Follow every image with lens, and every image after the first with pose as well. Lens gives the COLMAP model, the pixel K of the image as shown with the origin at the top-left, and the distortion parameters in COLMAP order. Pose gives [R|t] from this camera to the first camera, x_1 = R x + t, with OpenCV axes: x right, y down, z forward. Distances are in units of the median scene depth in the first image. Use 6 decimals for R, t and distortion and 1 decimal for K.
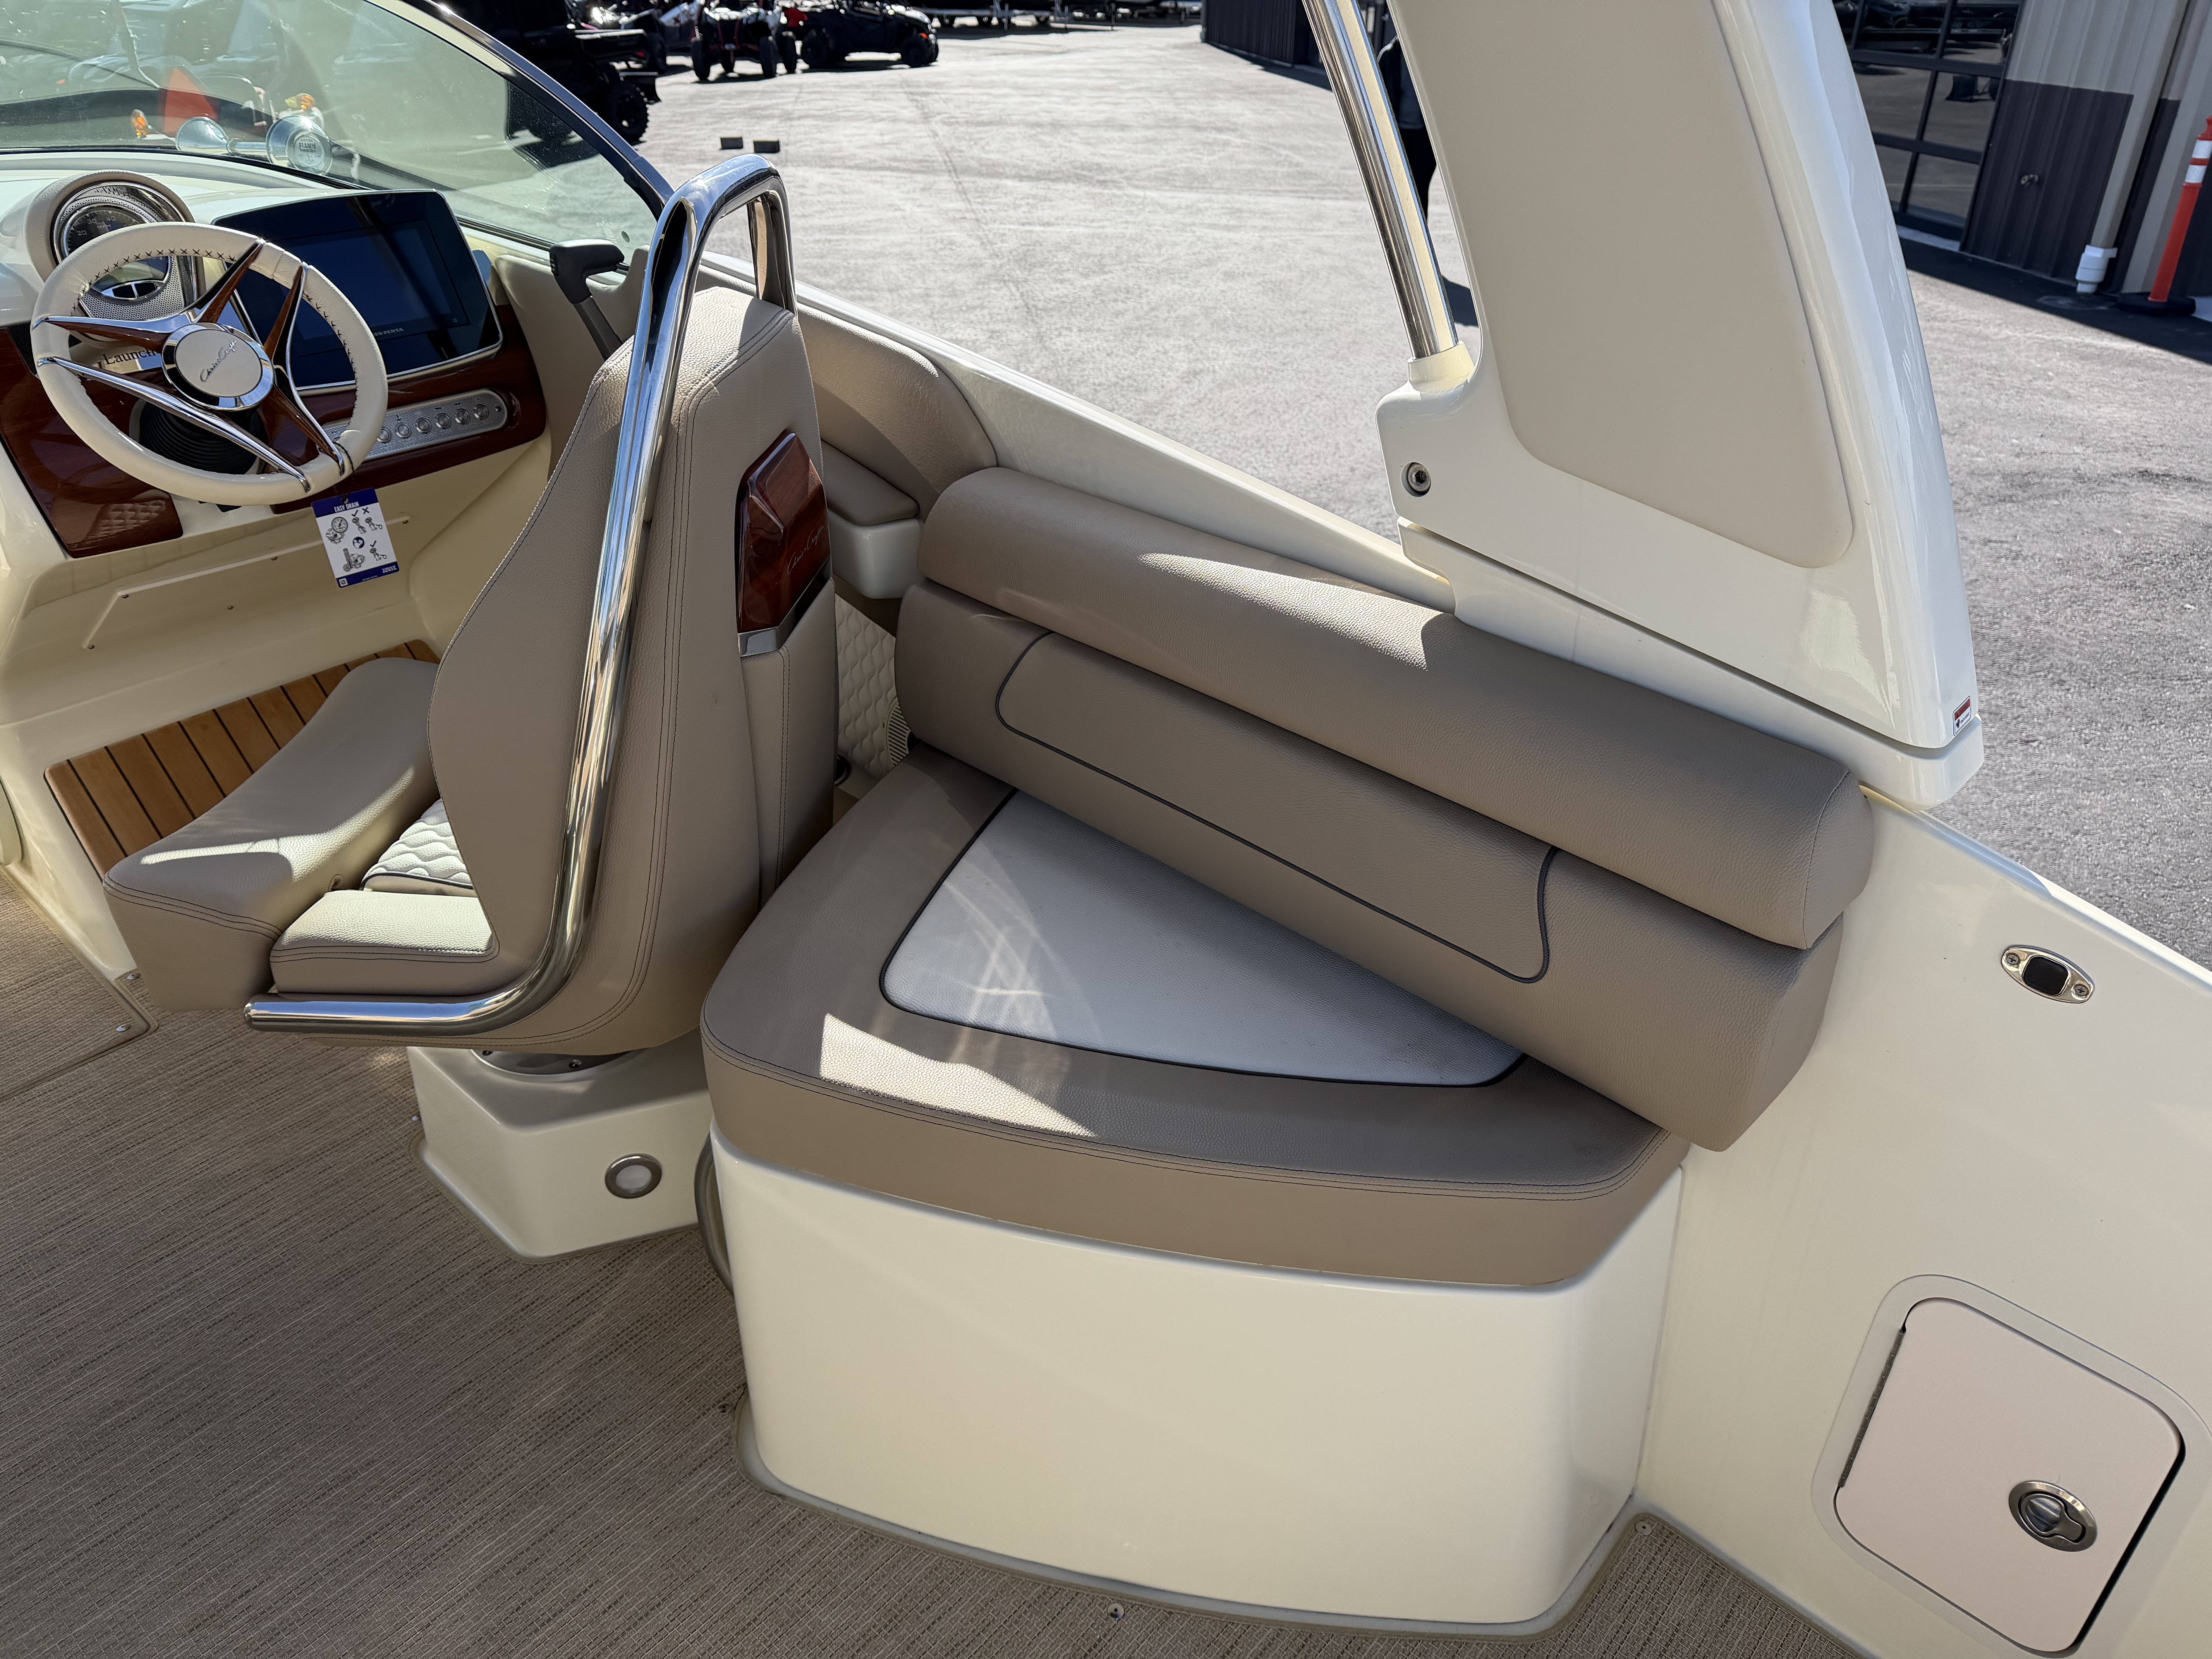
lens RADIAL K [[1551.5, 0, 1111.3], [0, 1551.5, 825.4], [0, 0, 1]] dist [0.017105, -0.025688]
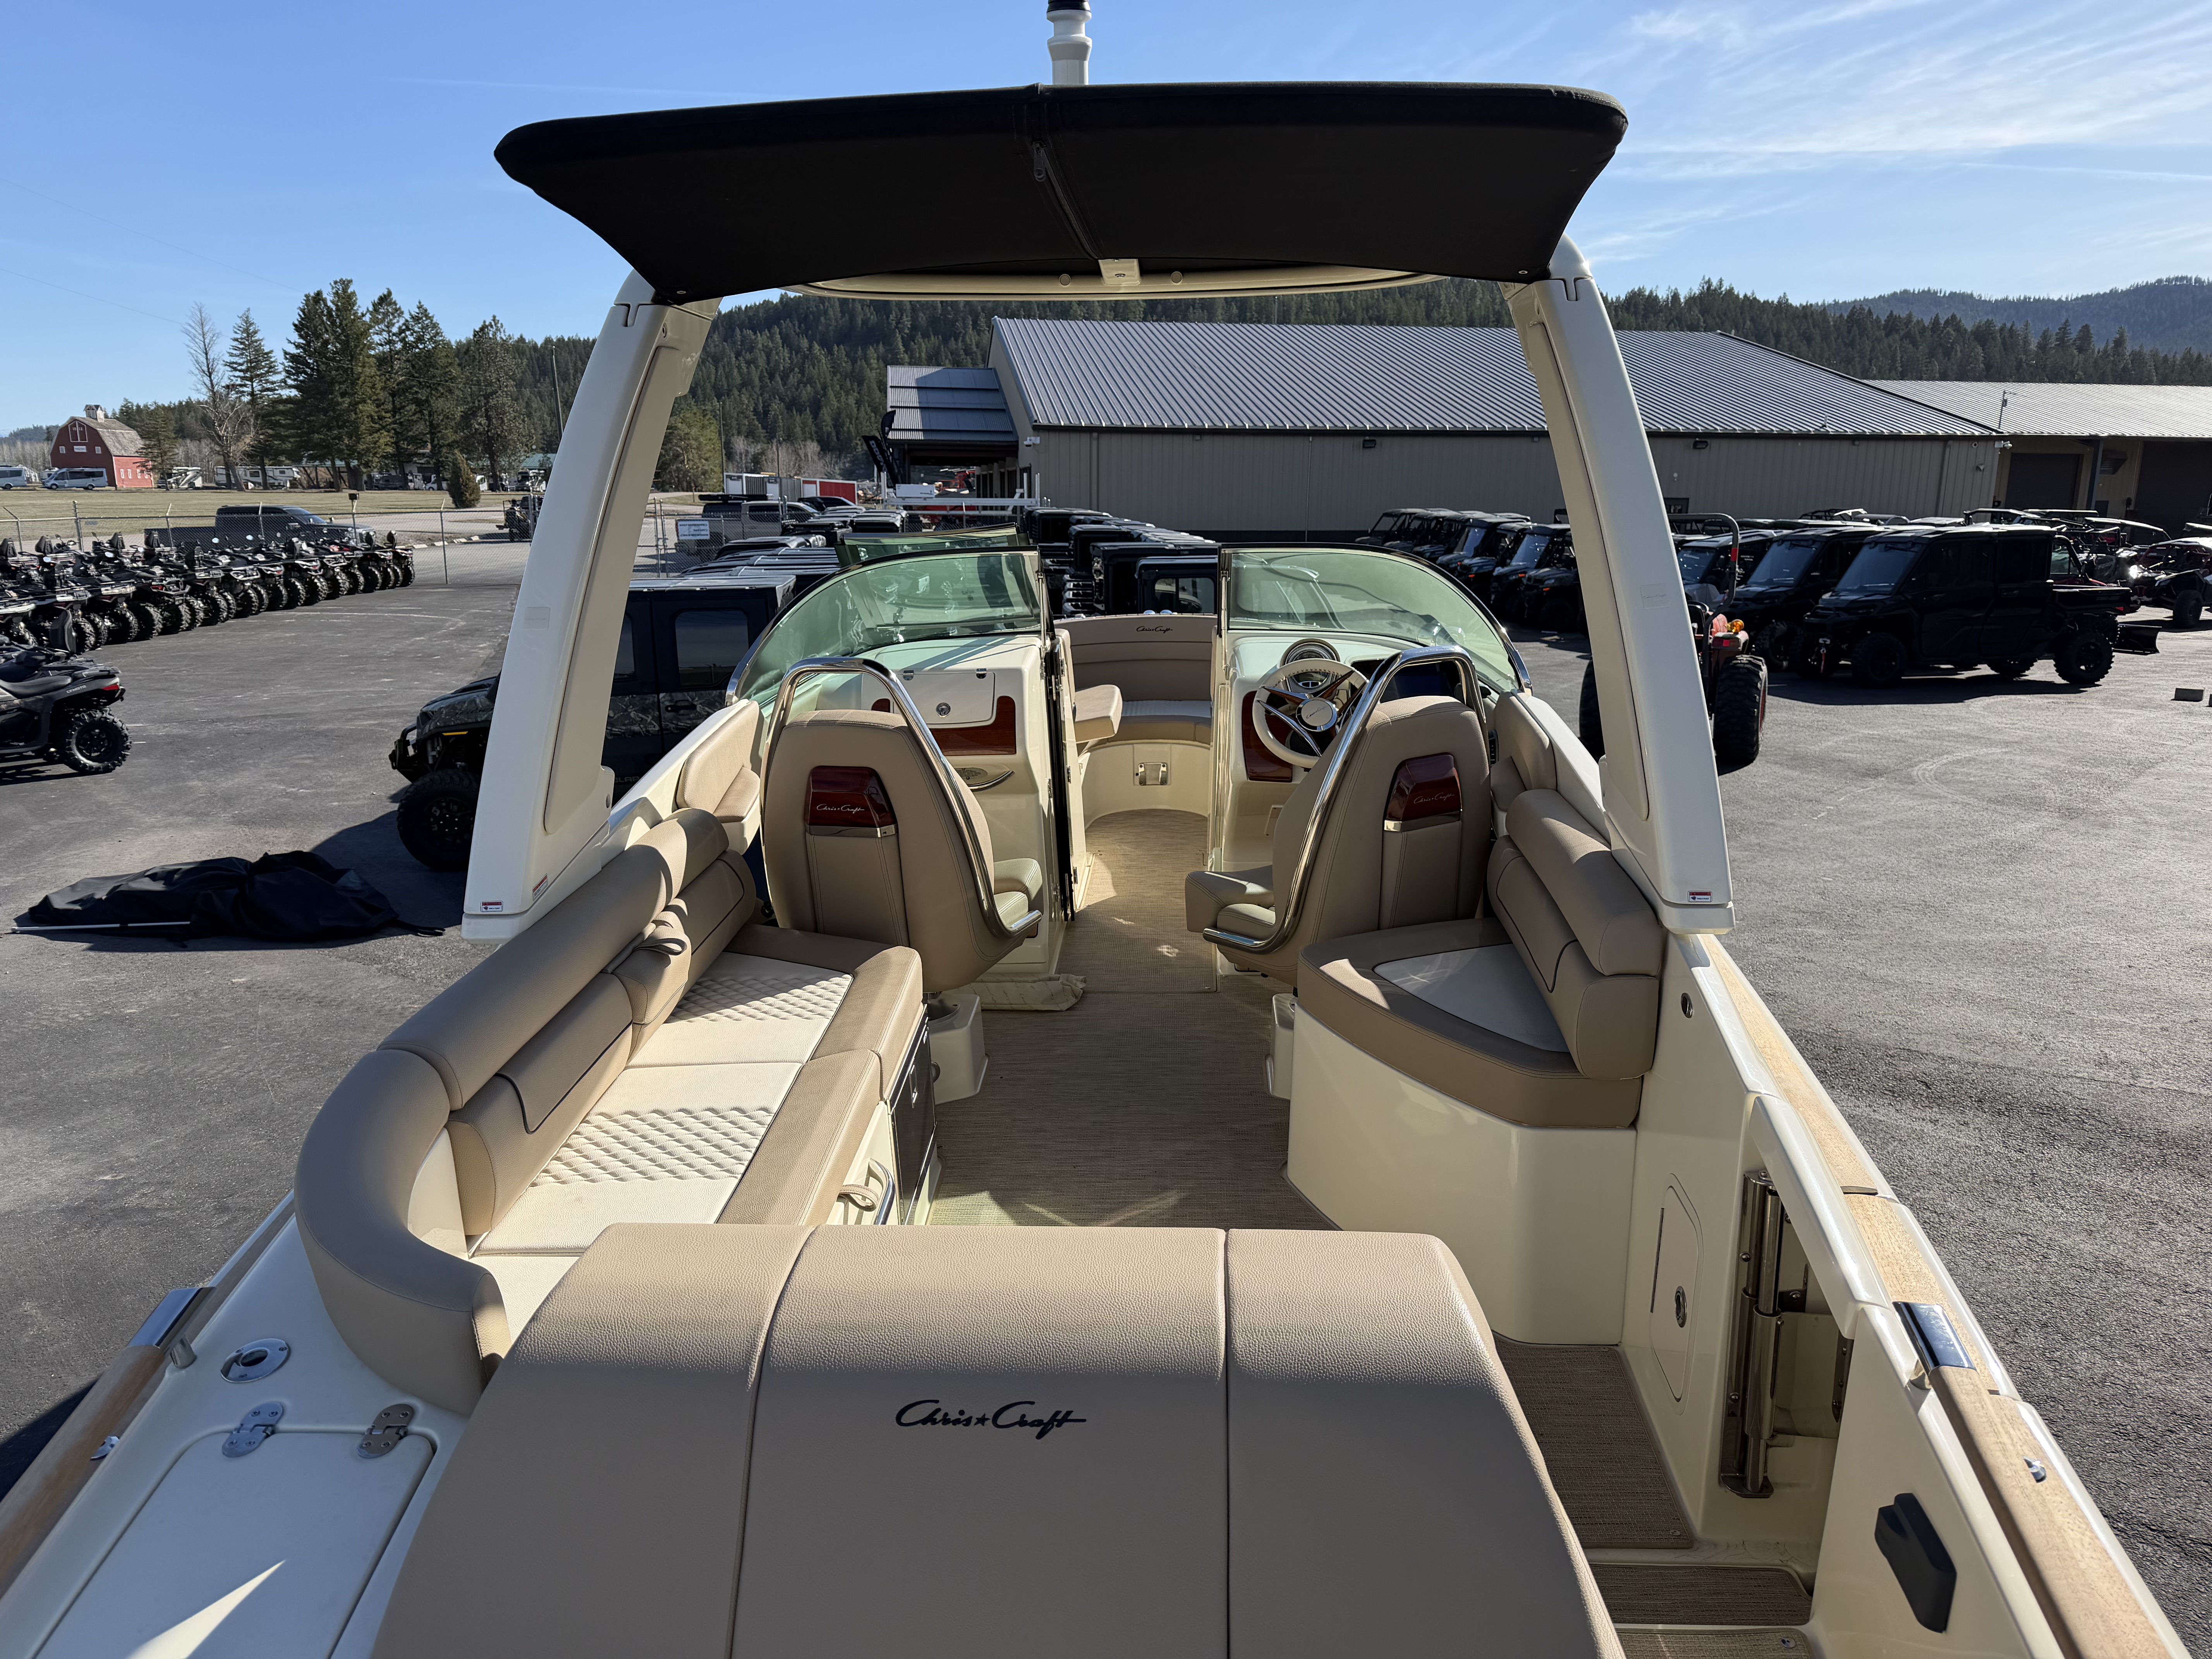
lens RADIAL K [[1551.5, 0, 1102.4], [0, 1551.5, 844.2], [0, 0, 1]] dist [0.017105, -0.025688]
pose [[0.618470, 0.172730, -0.766589, 0.825340], [-0.390244, 0.914256, -0.108840, 0.213166], [0.682059, 0.366471, 0.632847, -0.517376]]
